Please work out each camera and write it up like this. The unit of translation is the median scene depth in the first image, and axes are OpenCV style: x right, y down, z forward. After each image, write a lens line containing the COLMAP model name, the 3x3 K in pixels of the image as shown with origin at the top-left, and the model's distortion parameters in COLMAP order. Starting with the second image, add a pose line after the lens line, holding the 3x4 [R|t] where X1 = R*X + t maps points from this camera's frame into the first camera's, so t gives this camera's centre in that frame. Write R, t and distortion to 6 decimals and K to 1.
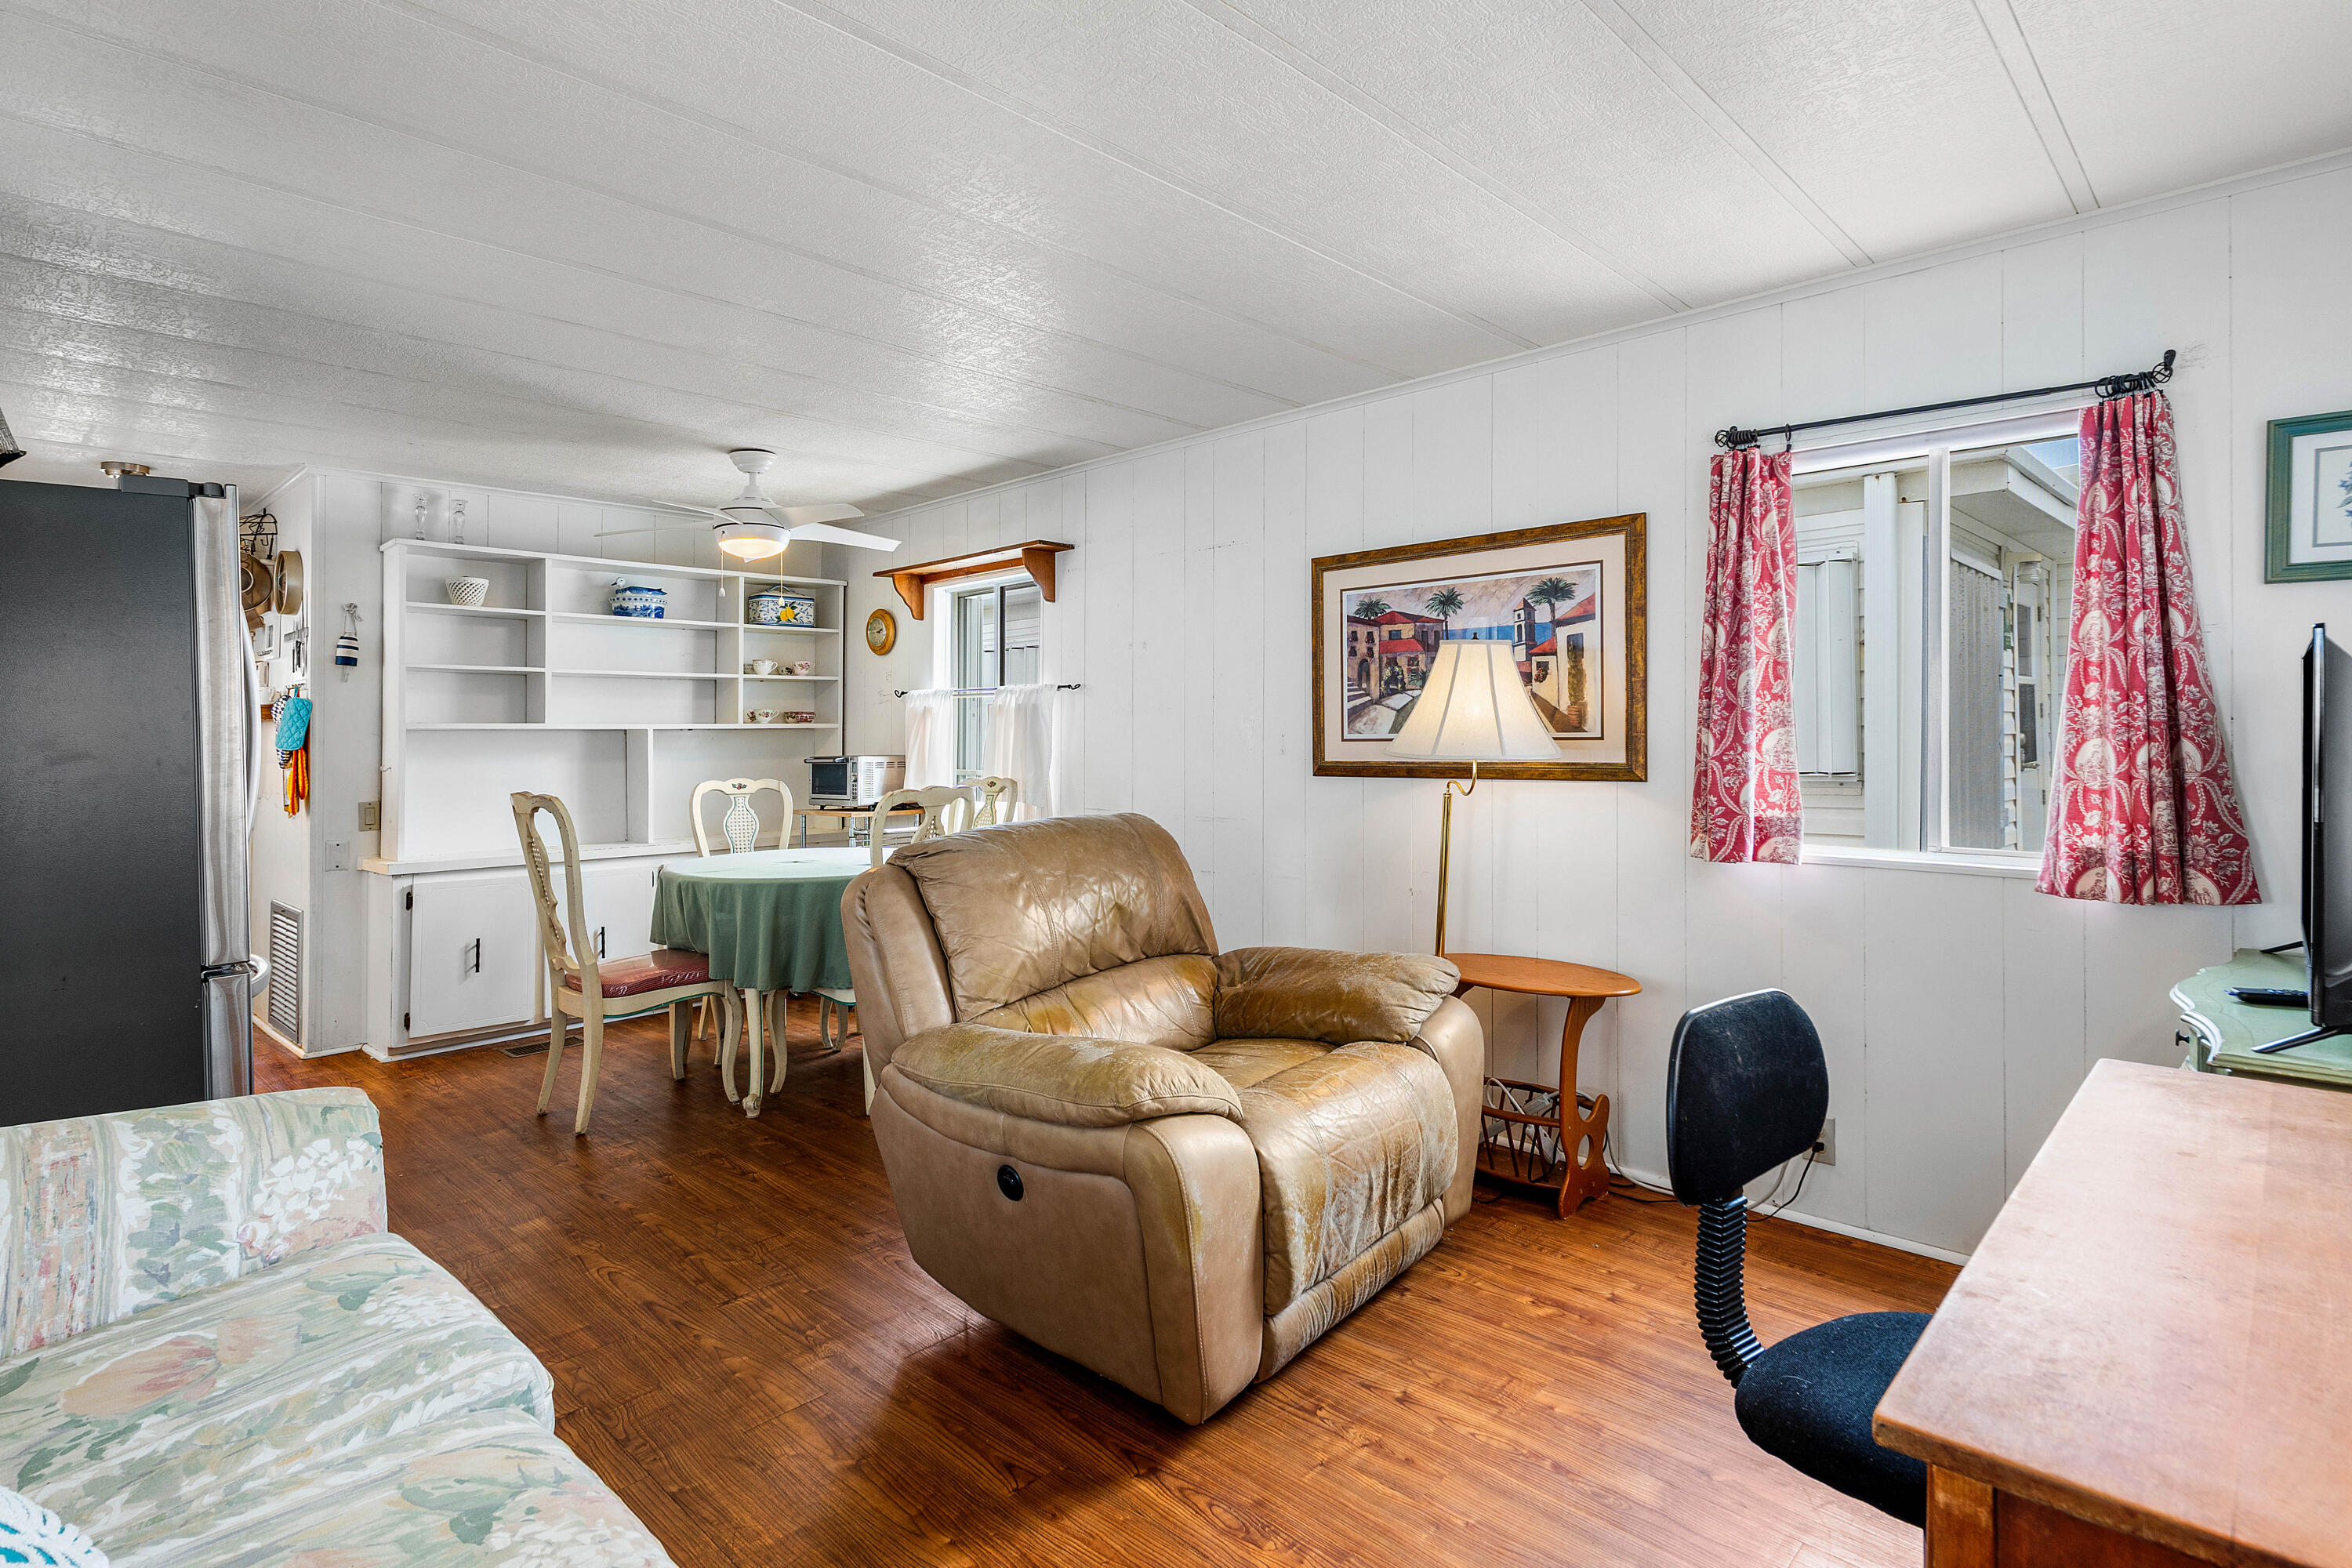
lens RADIAL K [[1178.1, 0, 1180.9], [0, 1178.1, 709.9], [0, 0, 1]] dist [0.004885, -0.000828]
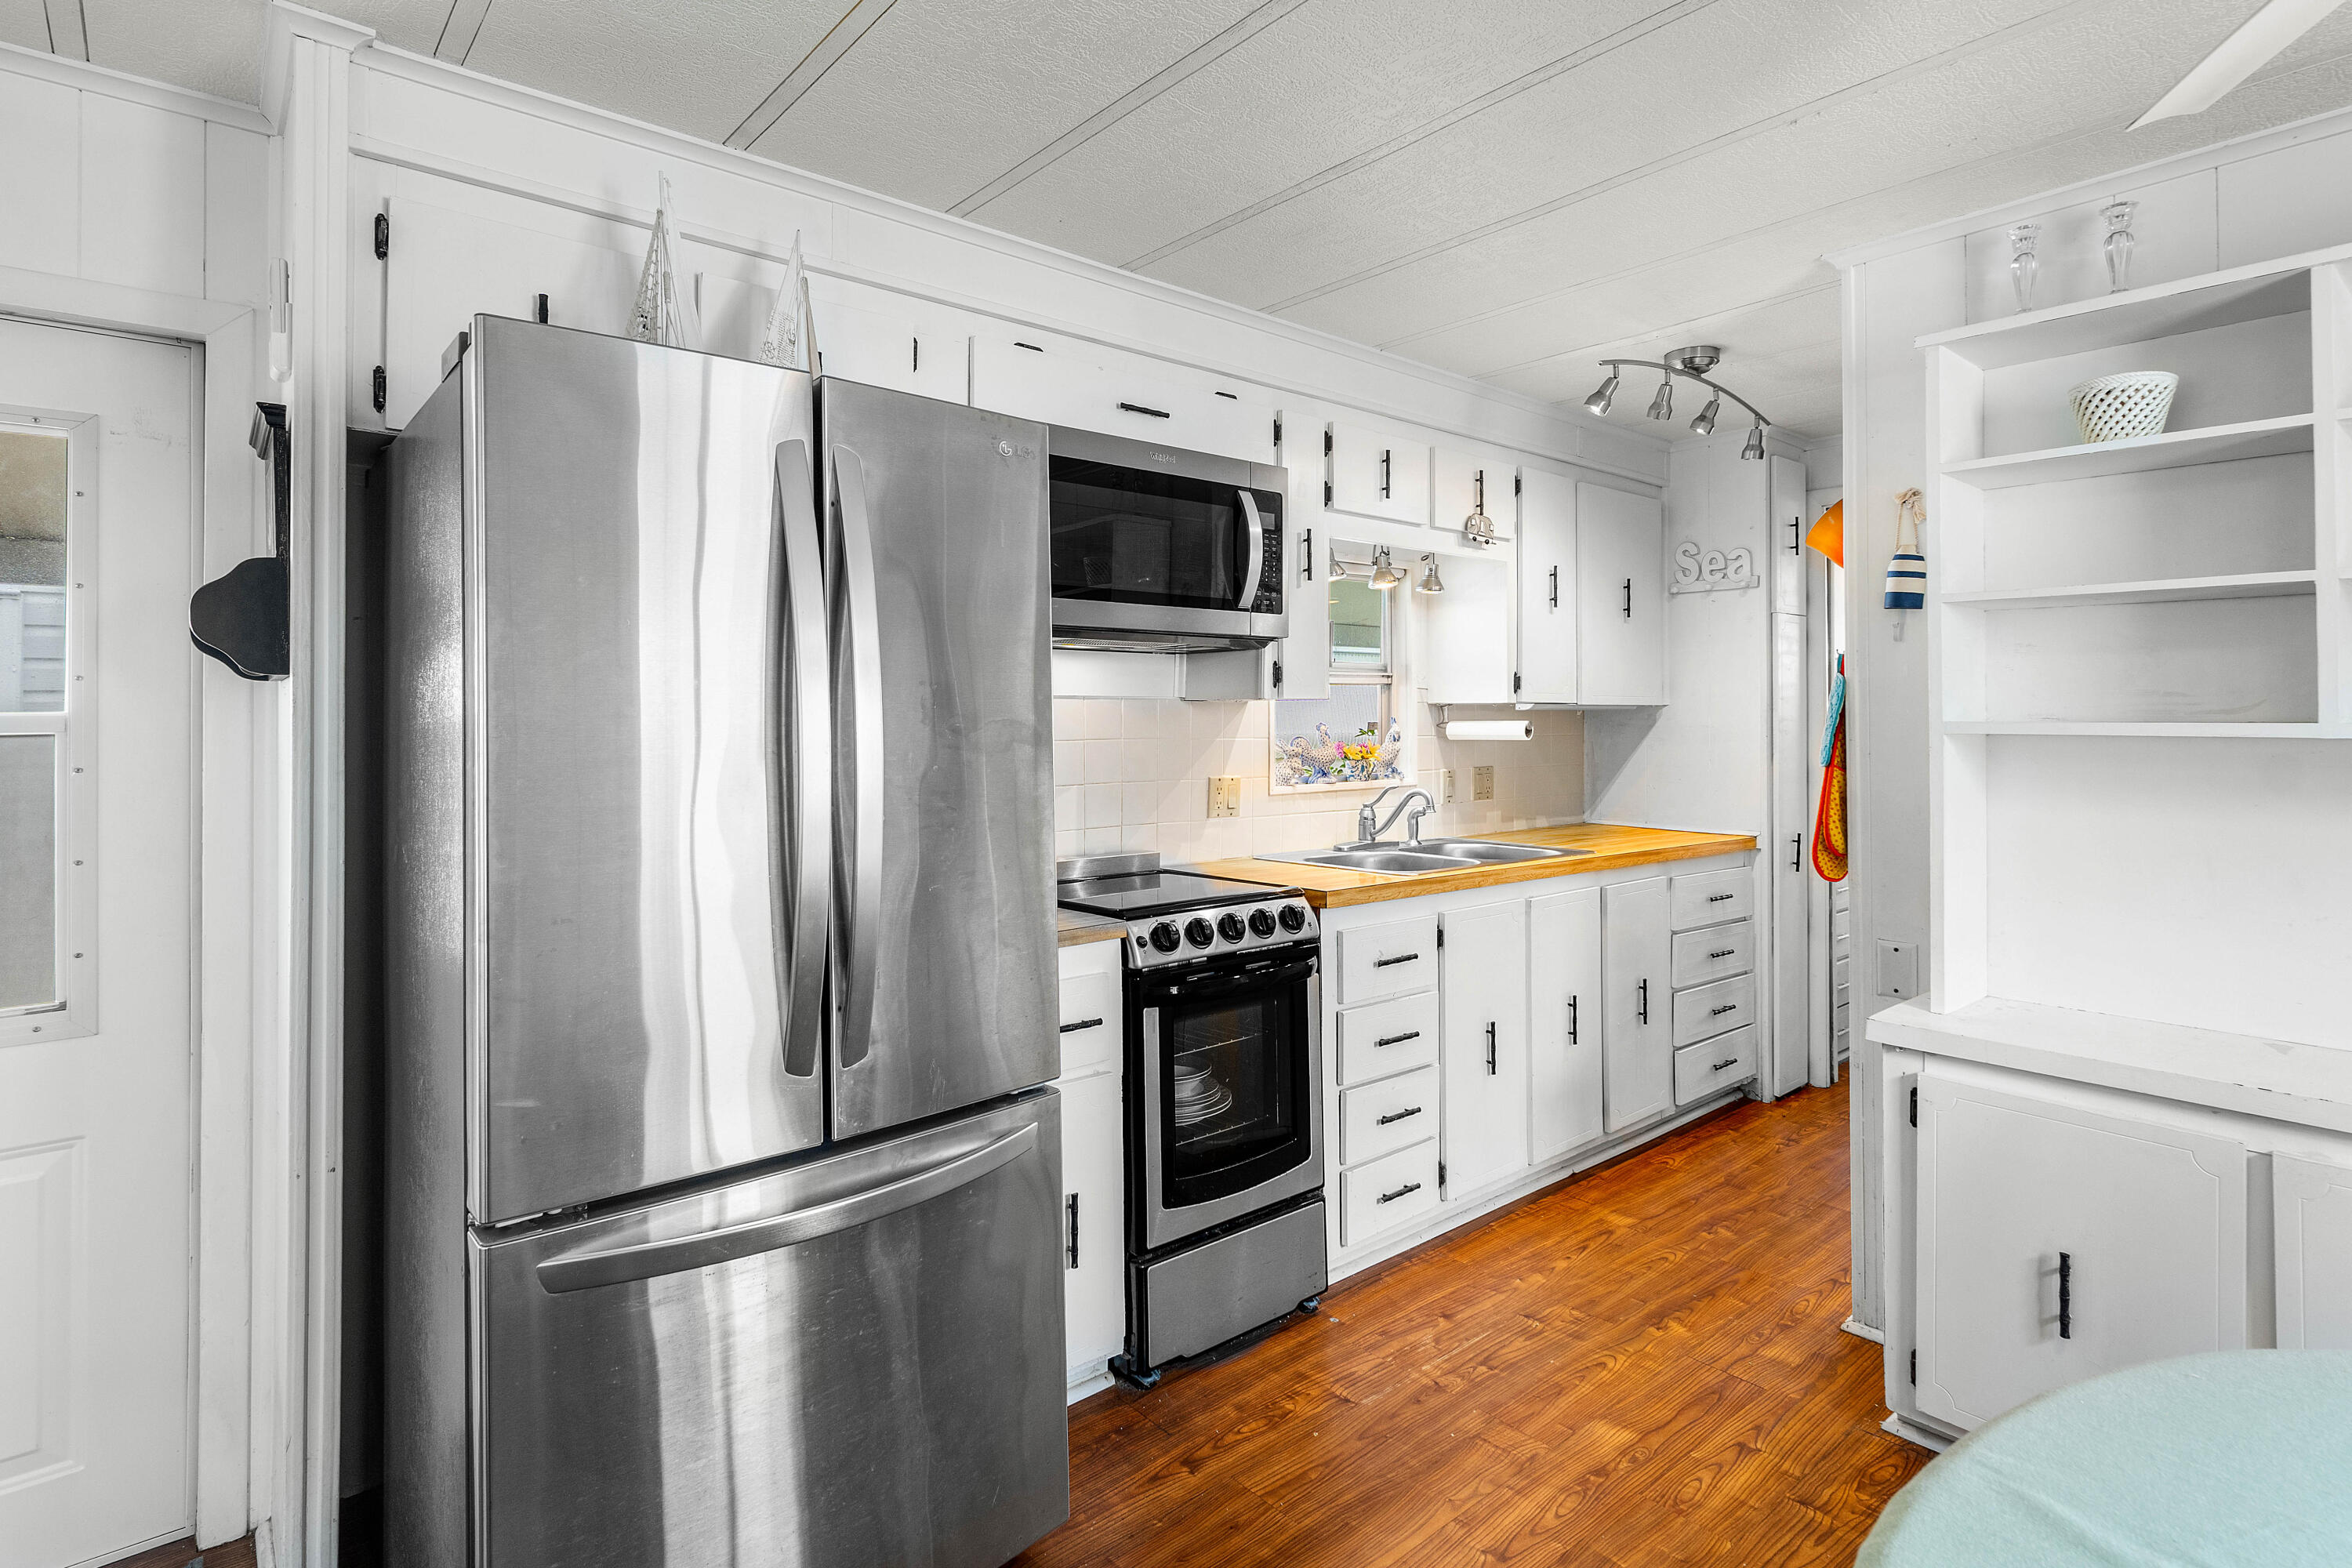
lens RADIAL K [[1178.1, 0, 1209.1], [0, 1178.1, 708.7], [0, 0, 1]] dist [0.004885, -0.000828]
pose [[-0.087358, -0.004714, -0.996166, -0.159691], [0.015702, 0.999858, -0.006109, 0.004289], [0.996053, -0.016175, -0.087272, 0.741181]]
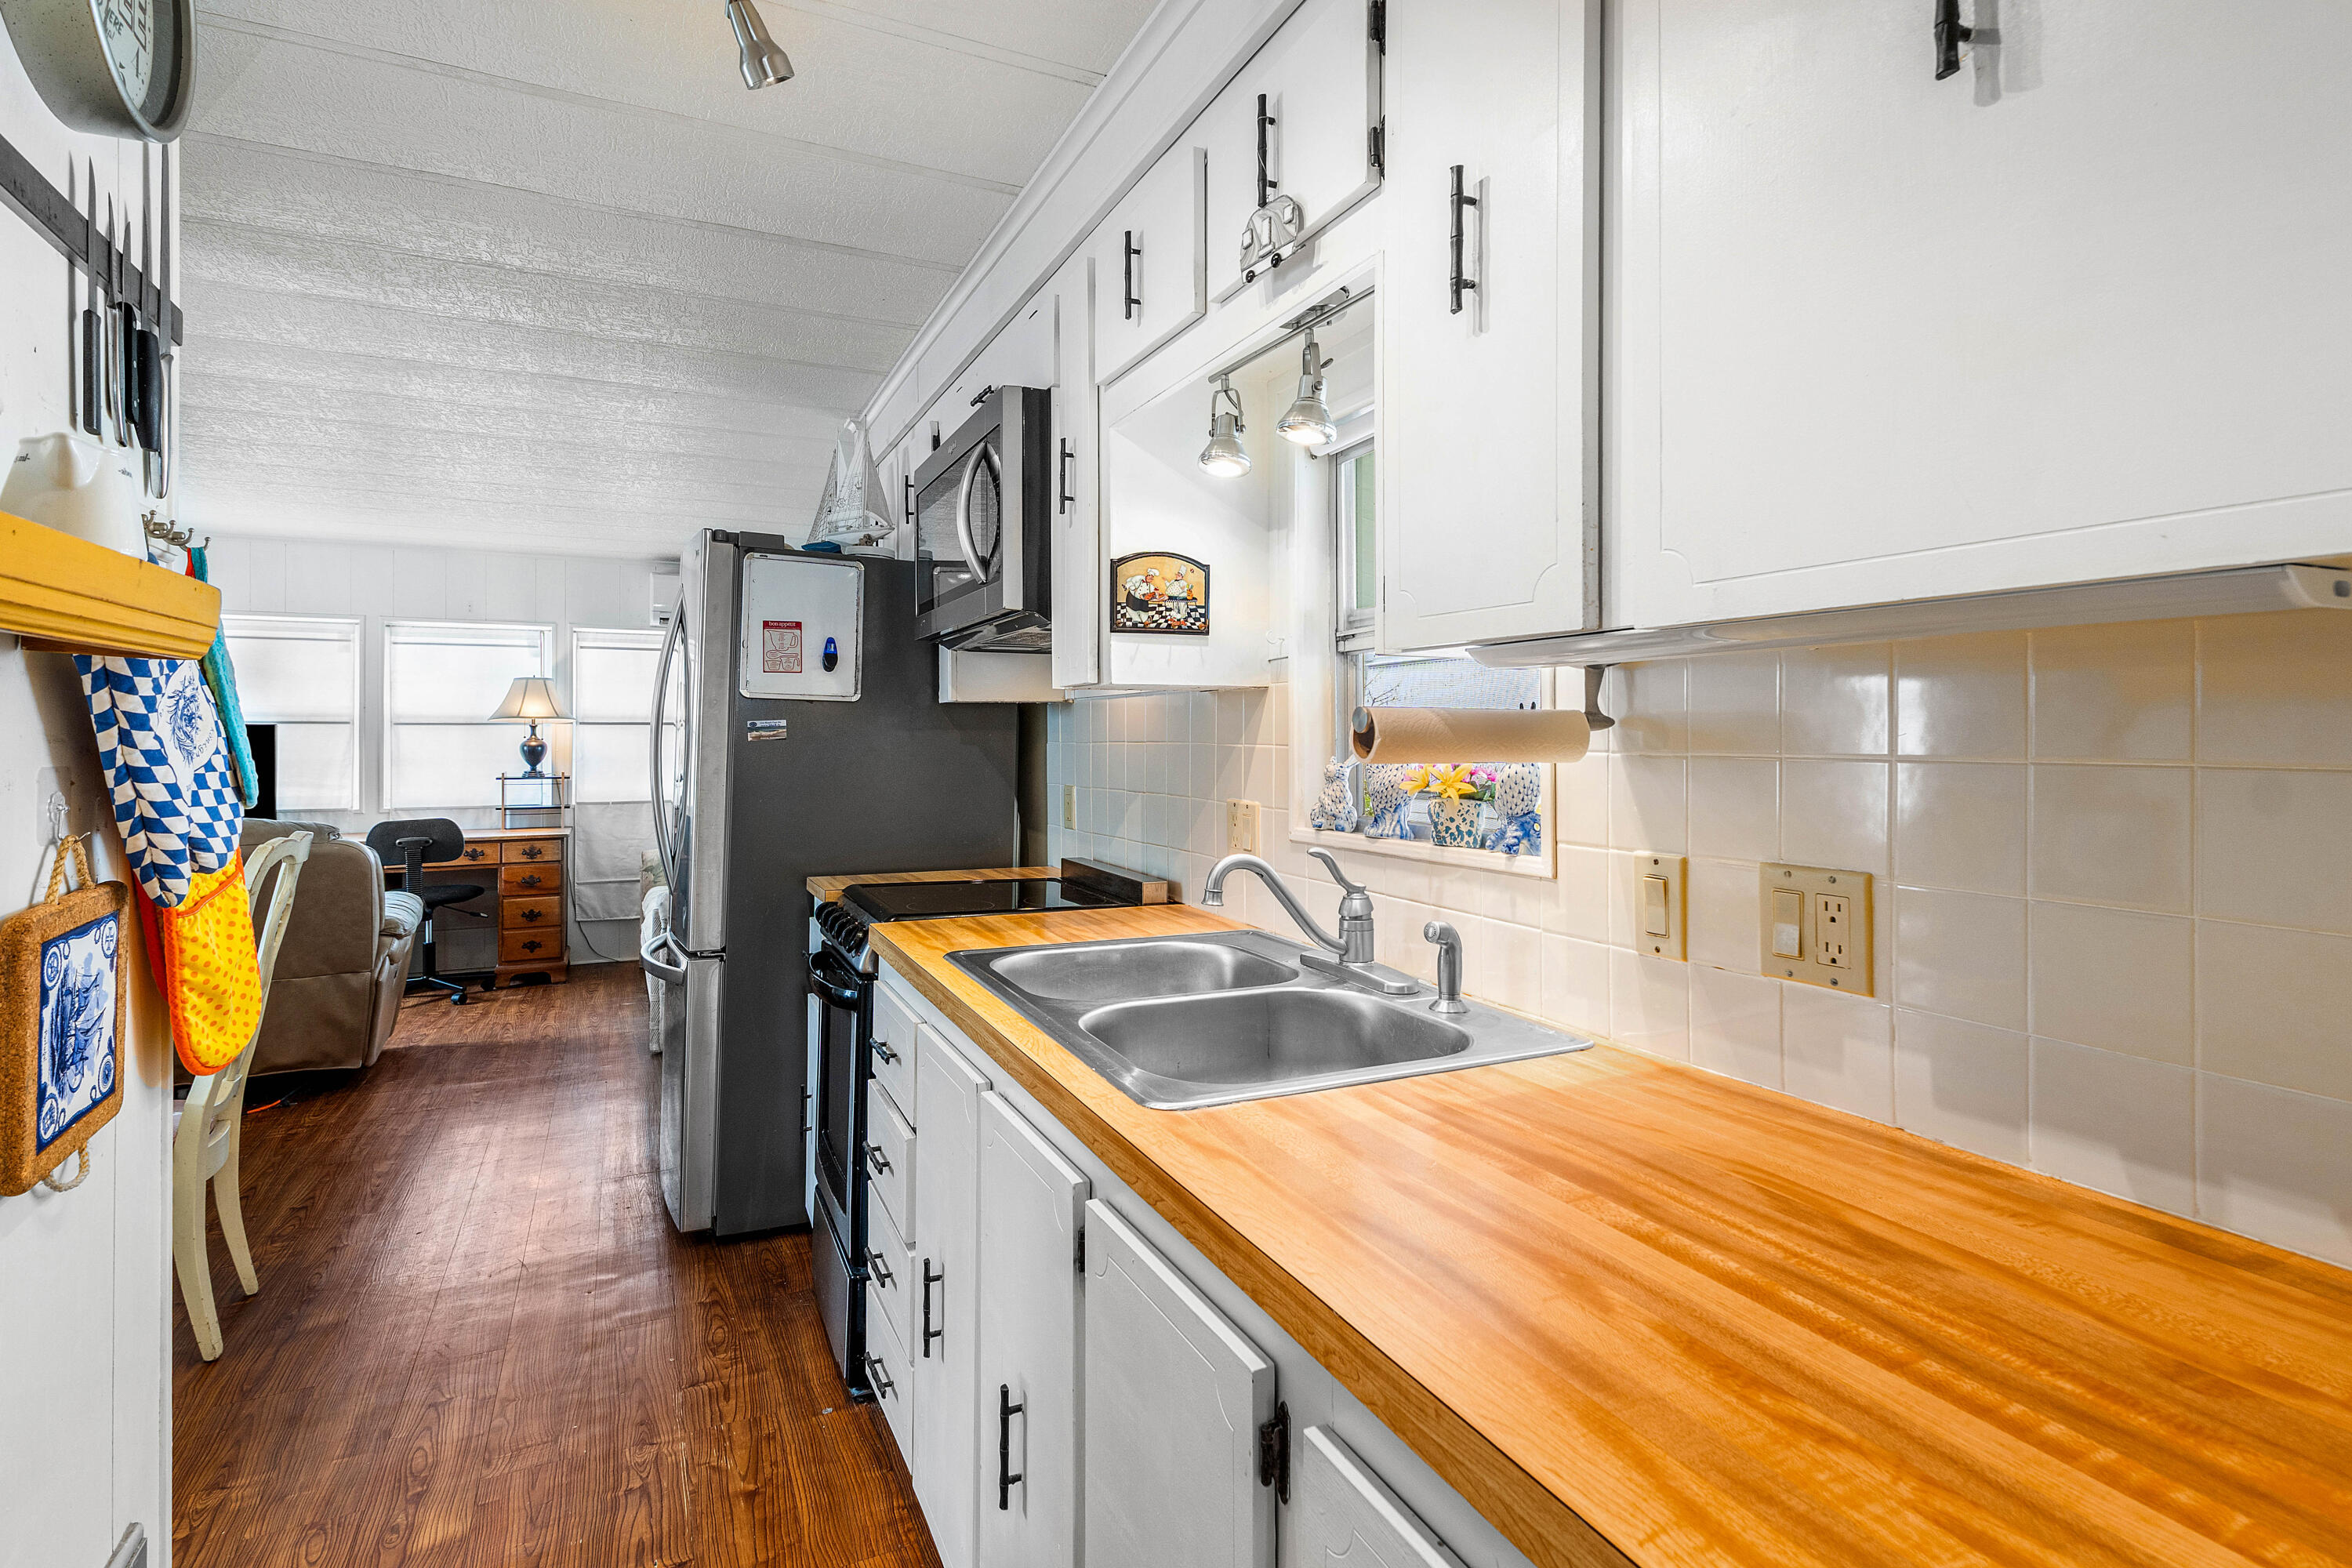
lens RADIAL K [[1178.1, 0, 1203.0], [0, 1178.1, 719.1], [0, 0, 1]] dist [0.004885, -0.000828]
pose [[-0.936596, 0.019020, 0.349895, -1.024370], [0.007791, 0.999409, -0.033472, 0.021657], [-0.350325, -0.028624, -0.936191, 1.148482]]
